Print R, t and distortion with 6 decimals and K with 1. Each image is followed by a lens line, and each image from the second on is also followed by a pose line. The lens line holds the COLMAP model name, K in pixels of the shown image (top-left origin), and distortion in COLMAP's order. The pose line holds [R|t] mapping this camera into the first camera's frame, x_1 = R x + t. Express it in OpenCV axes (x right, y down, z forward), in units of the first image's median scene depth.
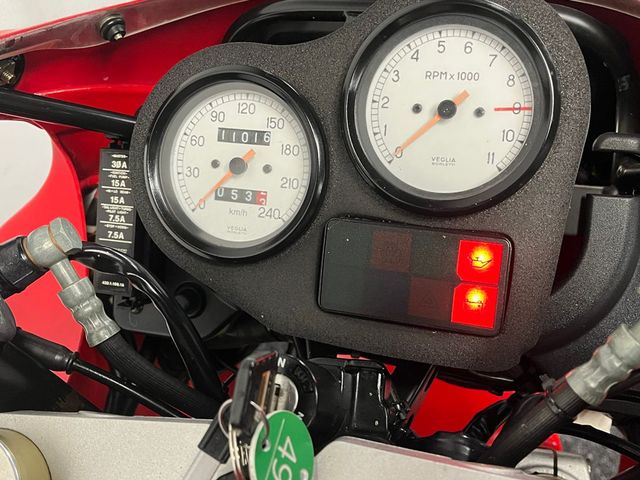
lens RADIAL K [[676.2, 0, 320.0], [0, 676.2, 240.0], [0, 0, 1]] dist [0.004762, -0.009922]
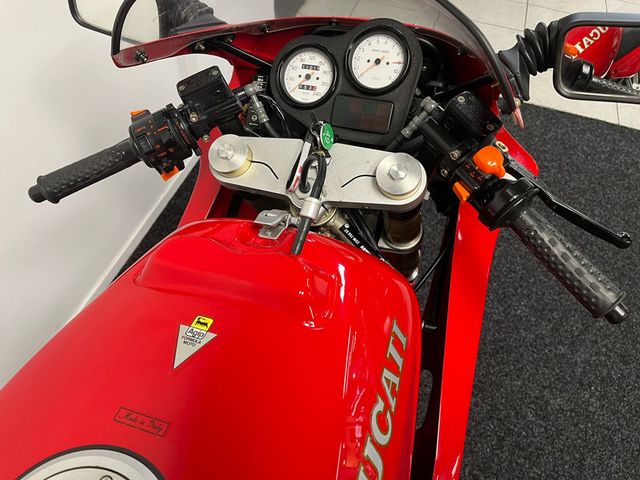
lens RADIAL K [[523.9, 0, 320.0], [0, 523.9, 240.0], [0, 0, 1]] dist [-0.015087, -0.004261]
pose [[0.995185, 0.091089, 0.036199, -0.086964], [-0.090827, 0.995828, -0.008828, 0.626235], [-0.036852, 0.005497, 0.999306, -1.310987]]
